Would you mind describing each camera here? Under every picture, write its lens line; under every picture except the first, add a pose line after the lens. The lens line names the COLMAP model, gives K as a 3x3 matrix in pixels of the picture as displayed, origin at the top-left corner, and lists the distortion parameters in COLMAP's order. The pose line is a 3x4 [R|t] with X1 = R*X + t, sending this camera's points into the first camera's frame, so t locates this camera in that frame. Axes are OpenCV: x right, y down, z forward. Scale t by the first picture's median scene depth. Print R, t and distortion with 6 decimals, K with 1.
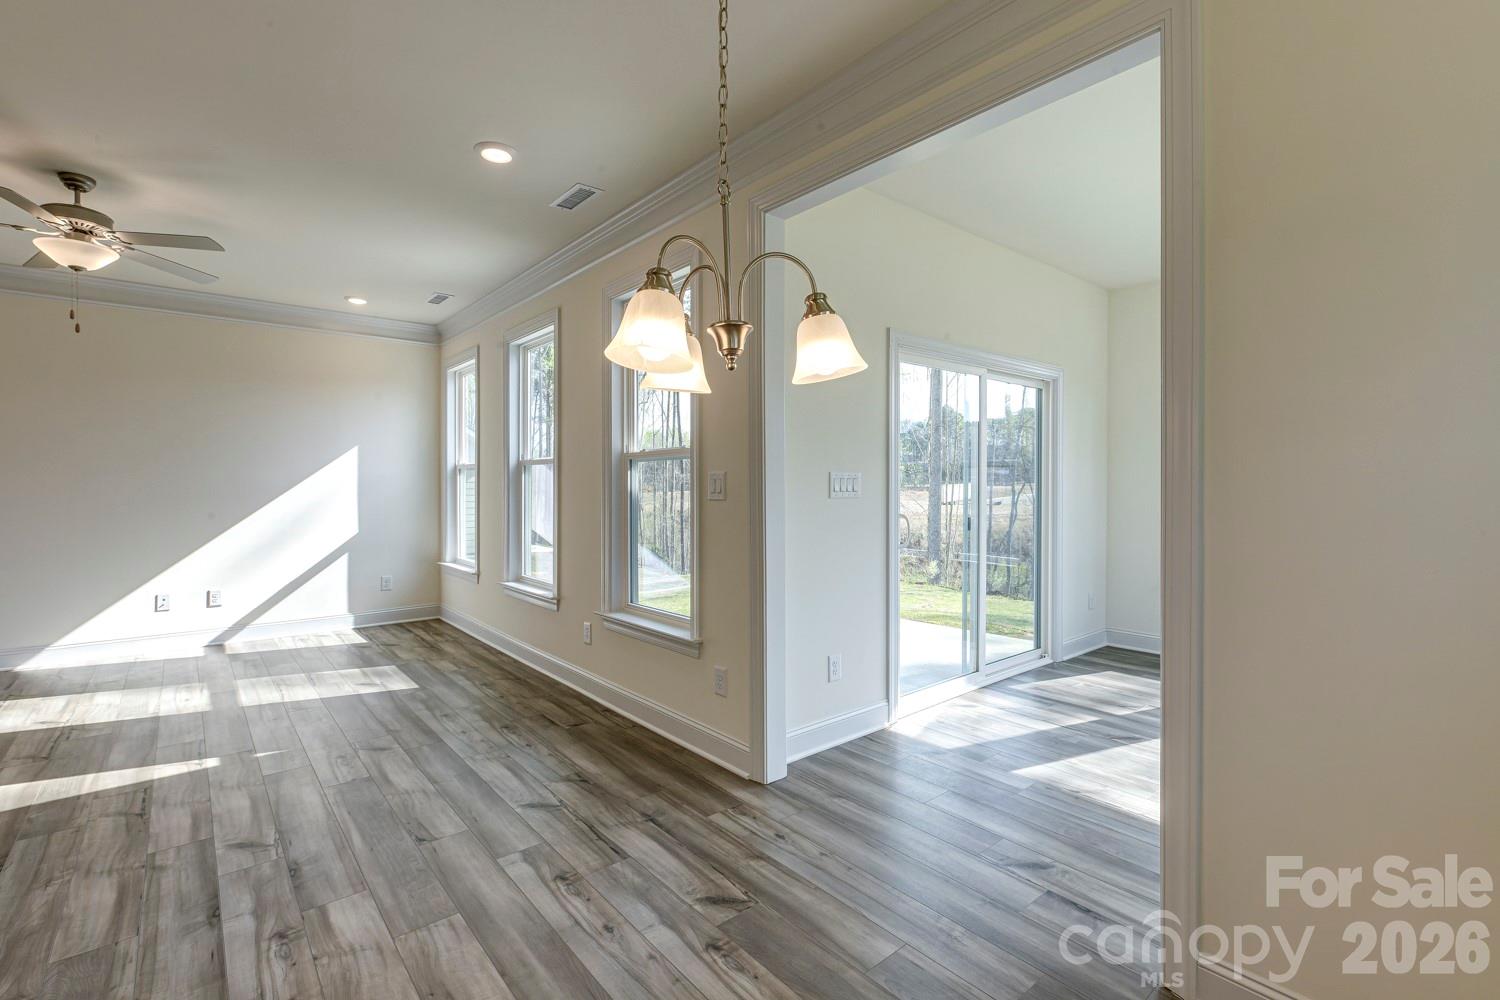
lens RADIAL K [[674.0, 0, 746.3], [0, 674.0, 497.3], [0, 0, 1]] dist [-0.003432, 0.001075]
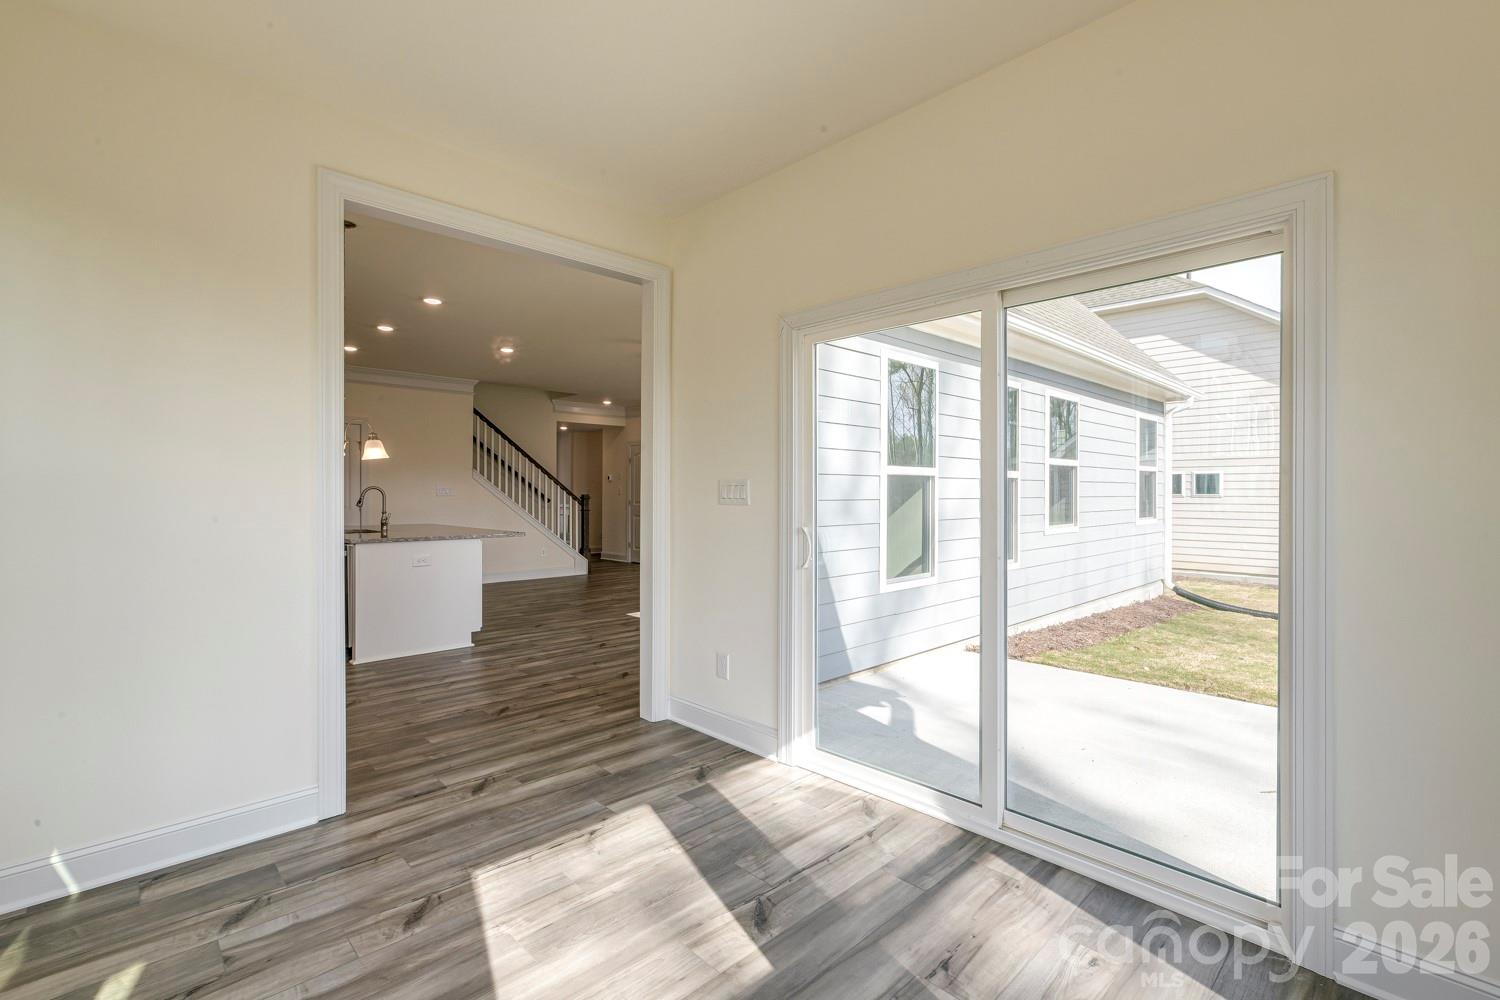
lens RADIAL K [[674.0, 0, 746.6], [0, 674.0, 492.7], [0, 0, 1]] dist [-0.003432, 0.001075]
pose [[0.061562, 0.005404, -0.998089, 1.682982], [-0.009333, 0.999945, 0.004838, -0.037200], [0.998060, 0.009017, 0.061609, 1.369842]]
